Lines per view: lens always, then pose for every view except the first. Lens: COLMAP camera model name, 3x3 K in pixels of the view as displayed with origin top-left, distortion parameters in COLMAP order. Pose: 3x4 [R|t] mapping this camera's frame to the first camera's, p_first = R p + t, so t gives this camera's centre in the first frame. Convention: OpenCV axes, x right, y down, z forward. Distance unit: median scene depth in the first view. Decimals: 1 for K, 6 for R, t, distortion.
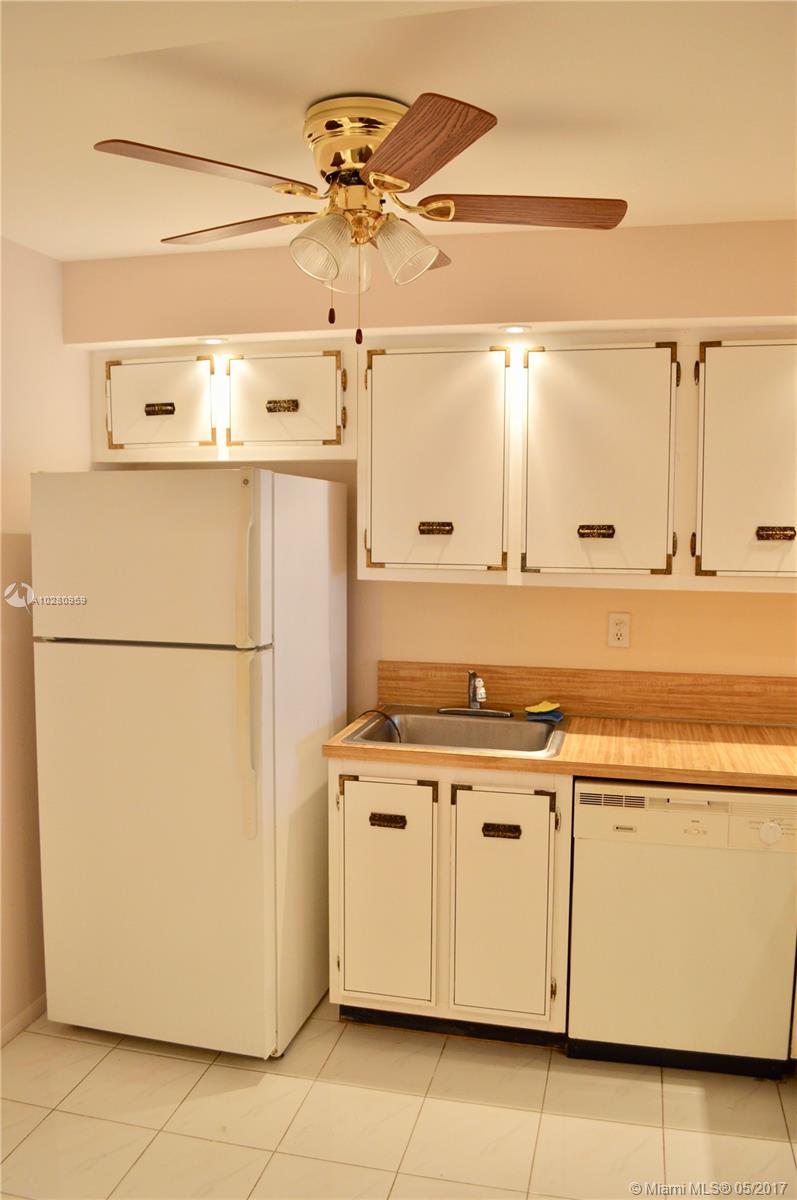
lens RADIAL K [[965.3, 0, 401.1], [0, 965.3, 590.1], [0, 0, 1]] dist [-0.085915, 0.017481]
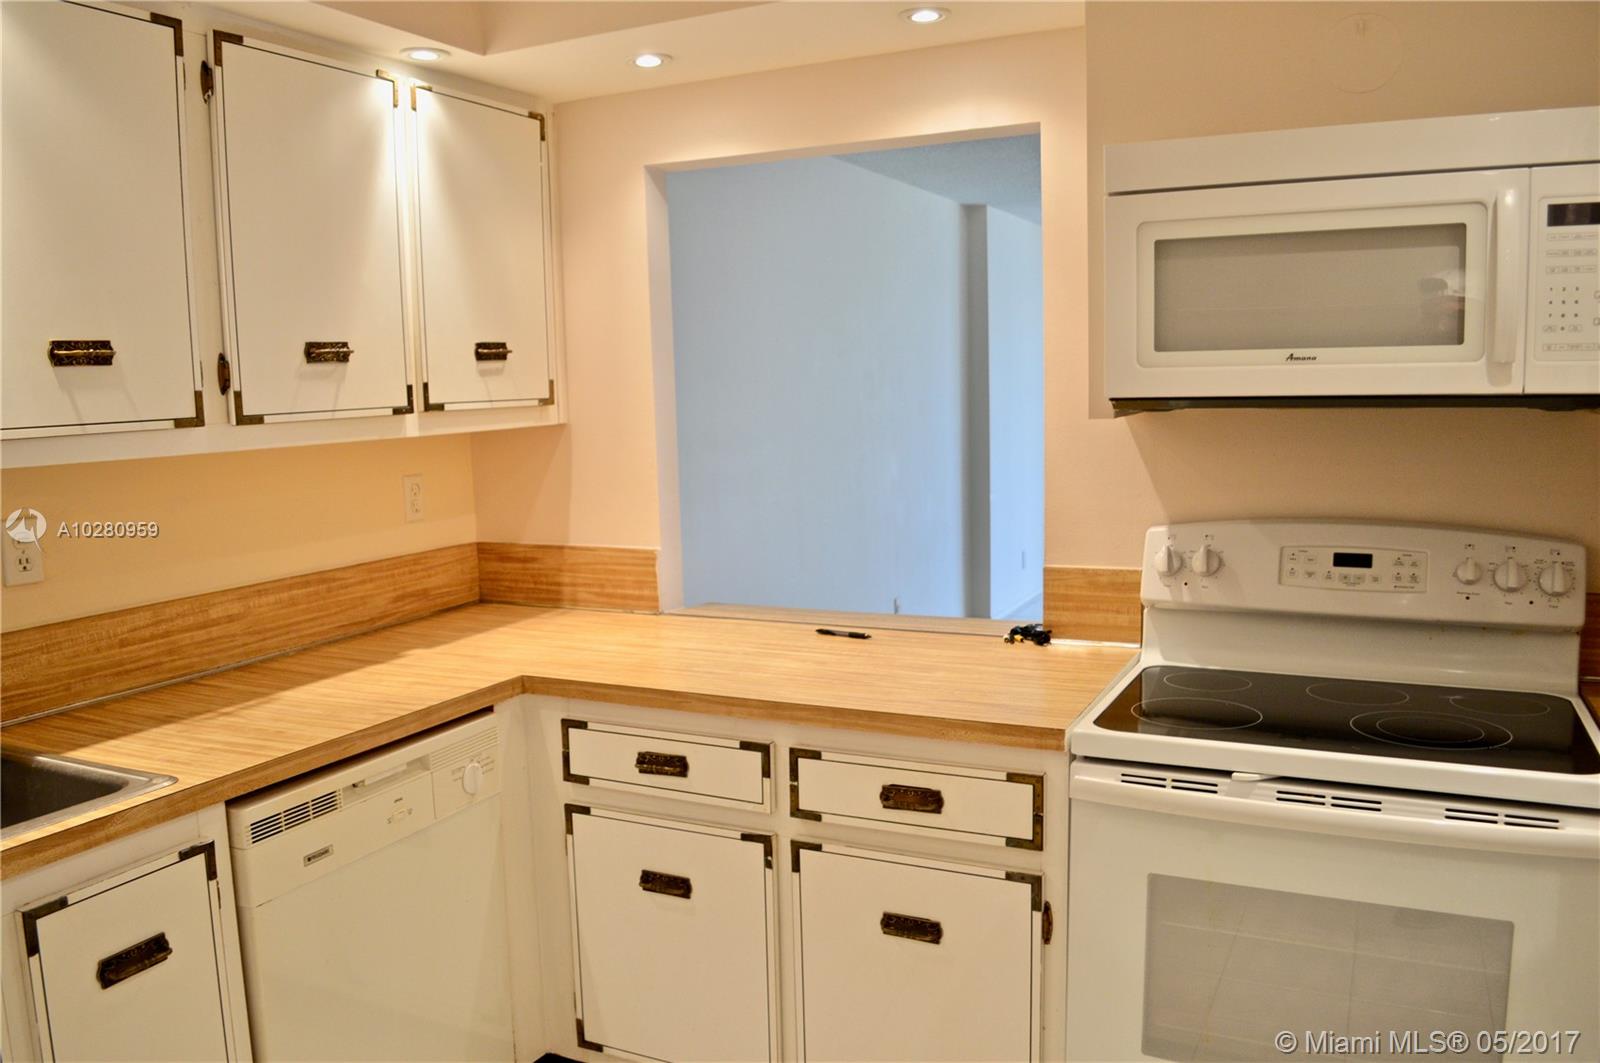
lens RADIAL K [[1287.1, 0, 783.4], [0, 1287.1, 537.6], [0, 0, 1]] dist [-0.085915, 0.017481]
pose [[0.207387, -0.129844, 0.969604, -0.393952], [0.107987, 0.988134, 0.109228, 0.004647], [-0.972280, 0.082052, 0.218948, 0.496652]]
